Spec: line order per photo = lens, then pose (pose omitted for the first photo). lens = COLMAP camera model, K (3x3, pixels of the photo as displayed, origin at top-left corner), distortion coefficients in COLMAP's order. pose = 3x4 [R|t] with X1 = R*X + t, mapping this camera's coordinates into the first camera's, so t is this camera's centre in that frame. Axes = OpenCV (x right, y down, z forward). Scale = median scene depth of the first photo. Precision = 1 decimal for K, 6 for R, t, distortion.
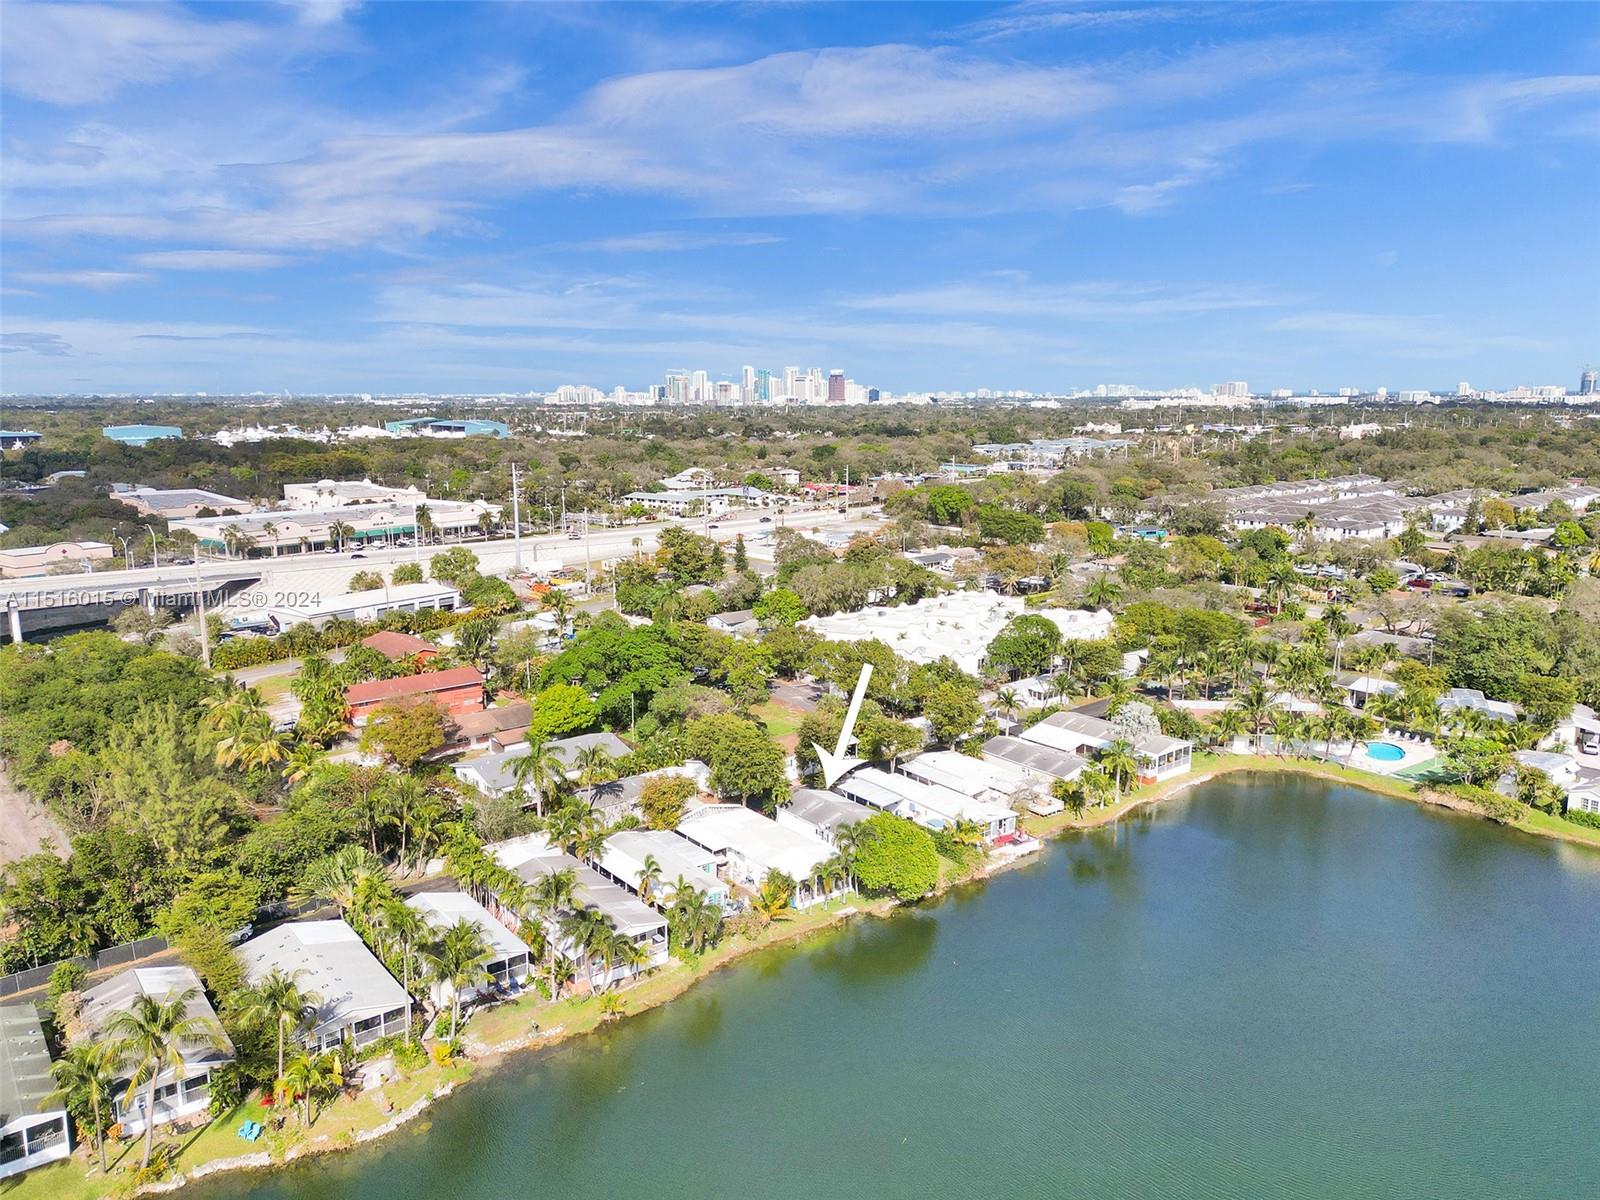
lens RADIAL K [[1143.6, 0, 800.3], [0, 1143.6, 620.6], [0, 0, 1]] dist [0.082126, -0.091950]
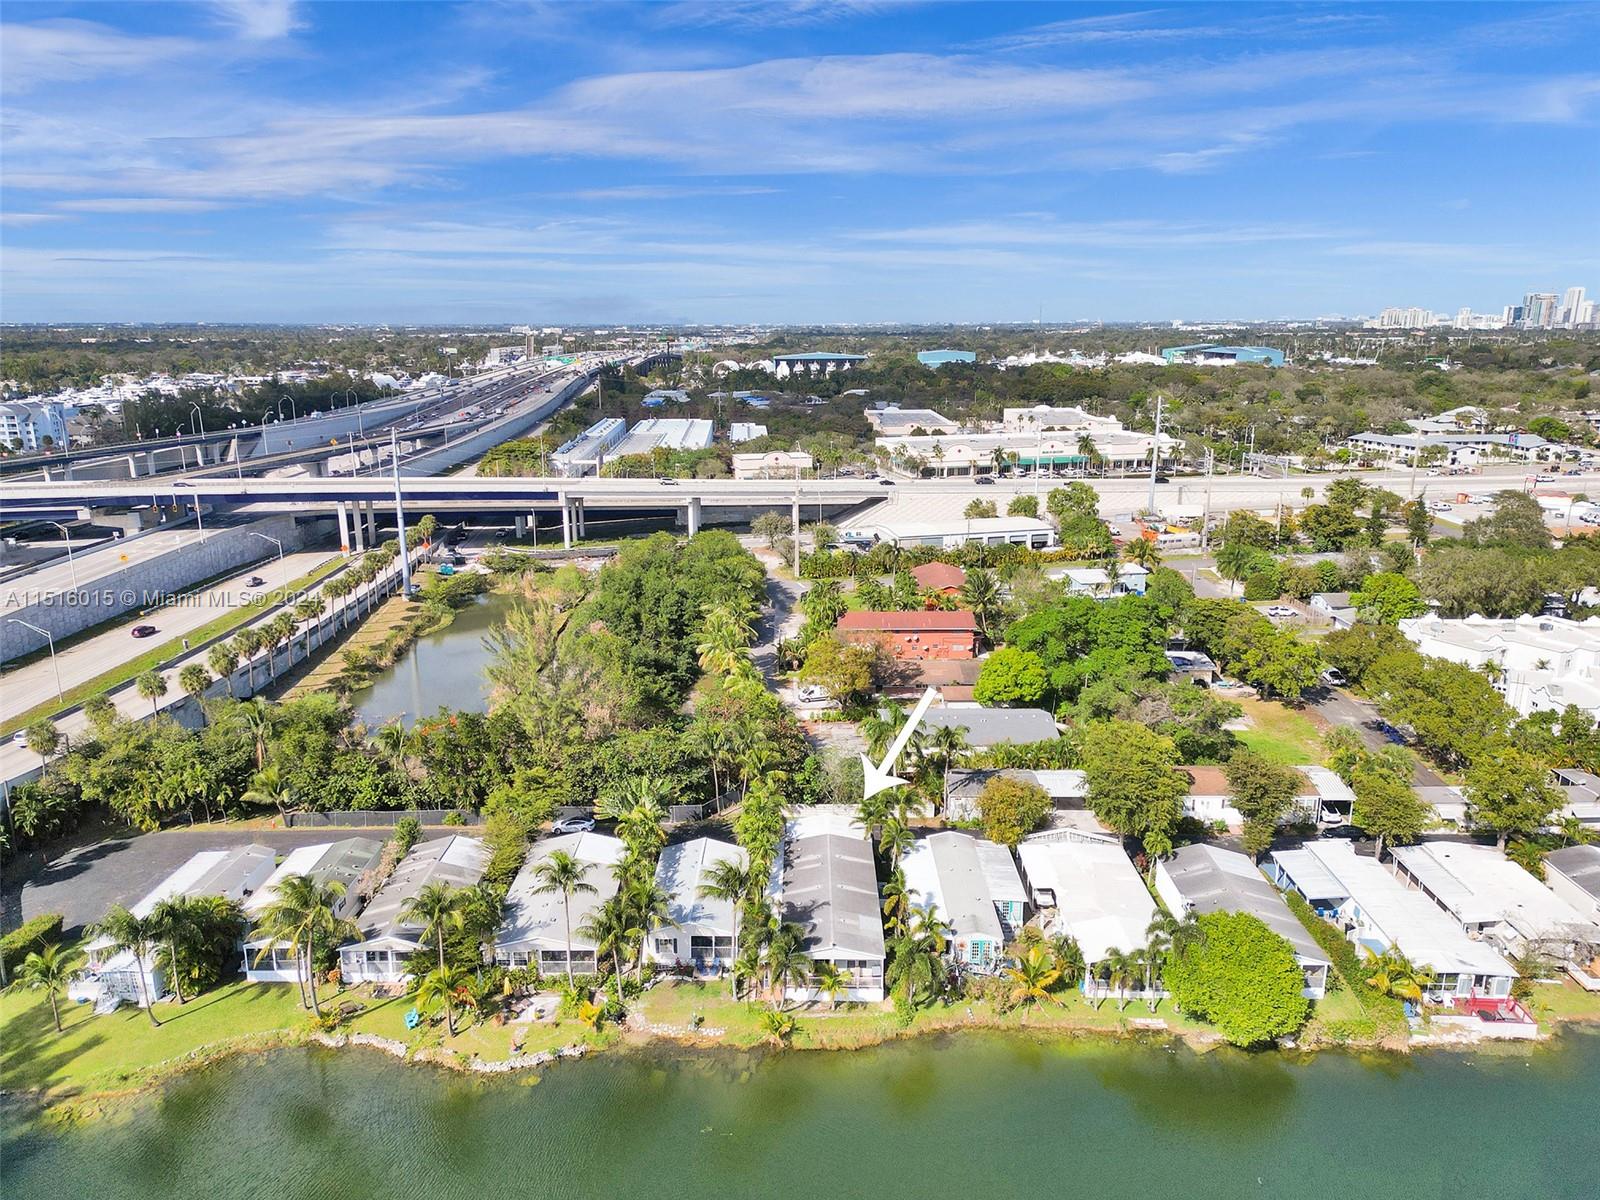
lens RADIAL K [[1125.0, 0, 800.0], [0, 1125.0, 600.0], [0, 0, 1]] dist [0.076728, -0.083827]
pose [[0.775380, 0.151128, -0.613144, 0.195828], [-0.121148, 0.988505, 0.090444, -0.041000], [0.619765, 0.004153, 0.784776, 0.197580]]
